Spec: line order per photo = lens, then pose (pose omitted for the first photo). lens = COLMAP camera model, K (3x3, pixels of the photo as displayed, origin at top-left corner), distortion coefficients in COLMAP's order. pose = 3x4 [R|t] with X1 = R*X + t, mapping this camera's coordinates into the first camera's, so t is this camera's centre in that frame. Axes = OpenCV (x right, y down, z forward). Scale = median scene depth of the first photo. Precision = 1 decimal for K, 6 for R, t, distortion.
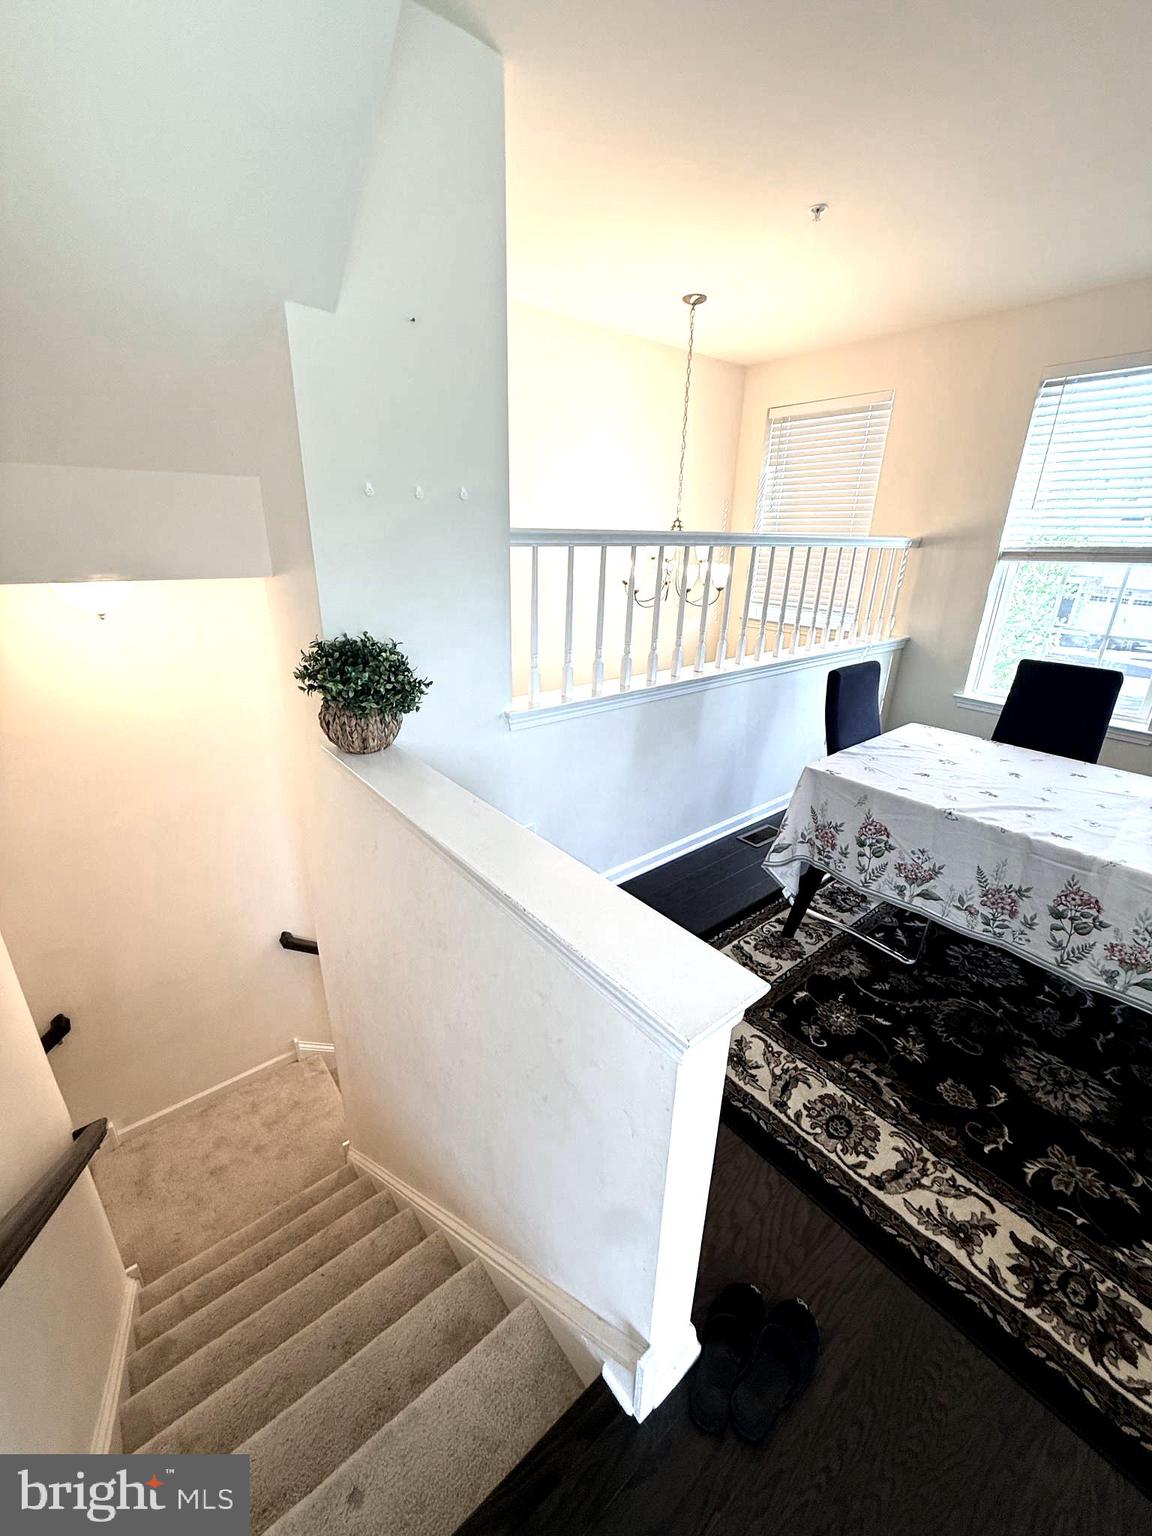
lens RADIAL K [[613.5, 0, 579.8], [0, 613.5, 782.4], [0, 0, 1]] dist [-0.000736, 0.000645]
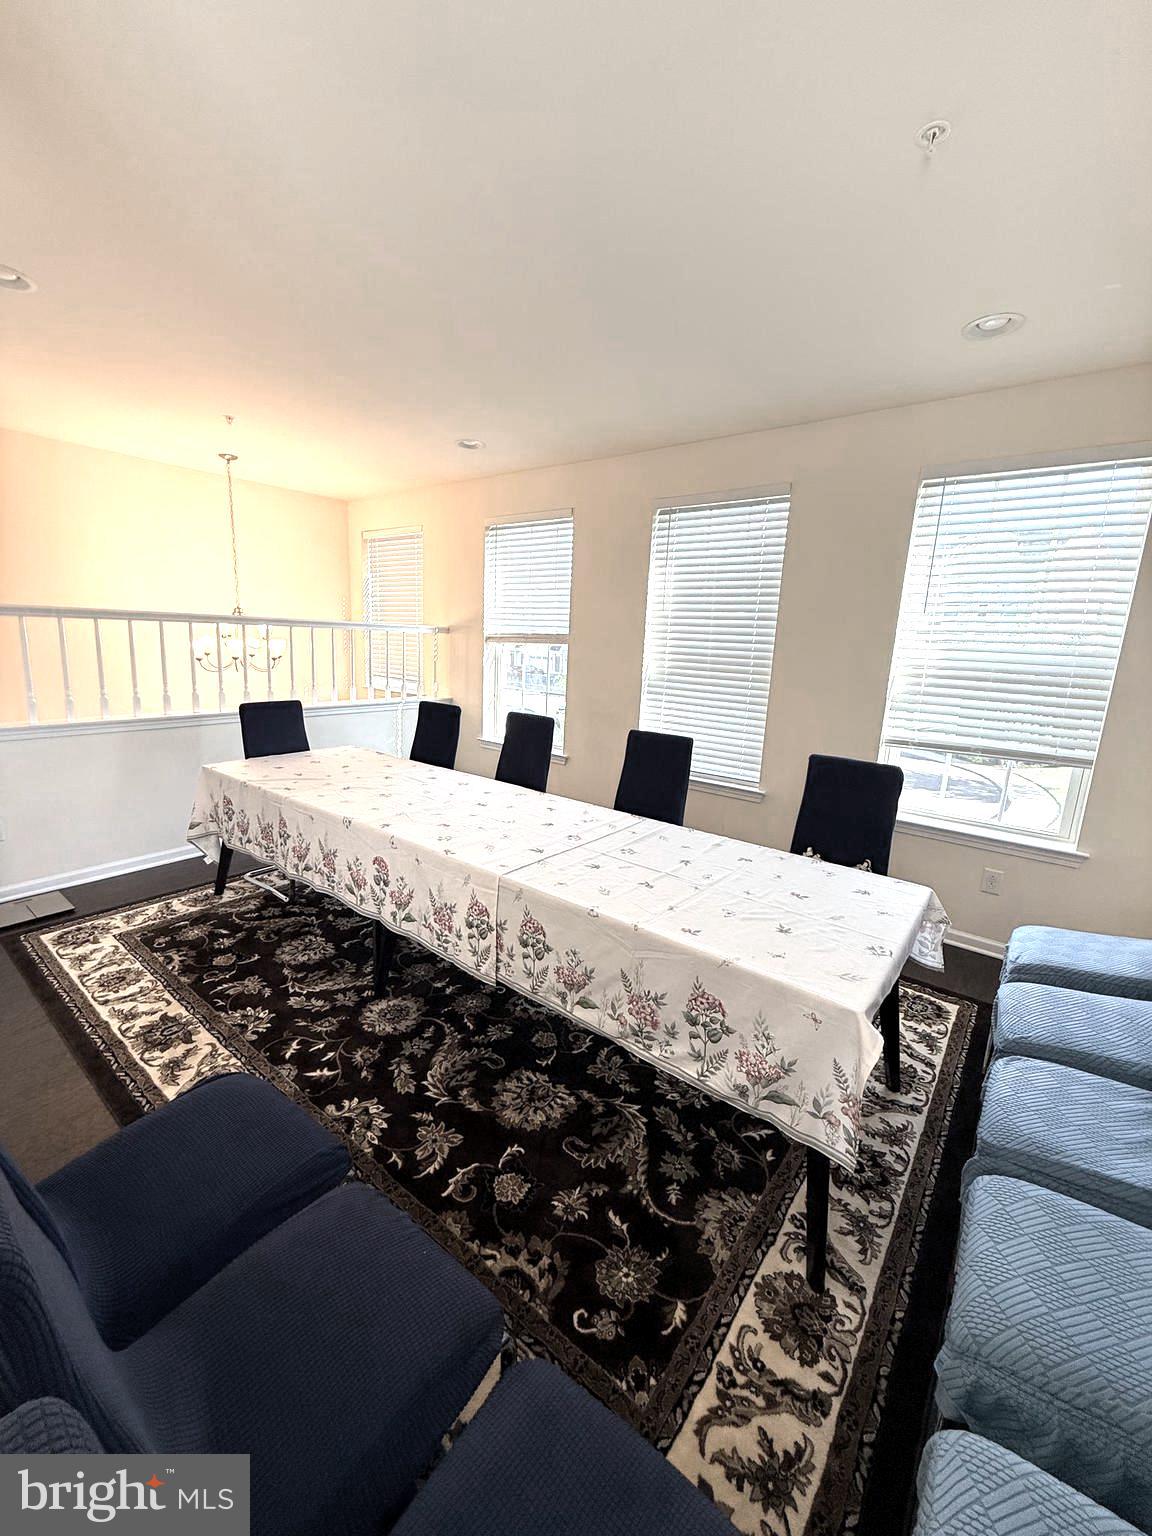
lens RADIAL K [[613.5, 0, 573.1], [0, 613.5, 773.5], [0, 0, 1]] dist [-0.000736, 0.000645]
pose [[0.973569, -0.021092, 0.227416, 0.561924], [0.056364, 0.987117, -0.149741, 0.163513], [-0.221328, 0.158602, 0.962216, -0.369467]]
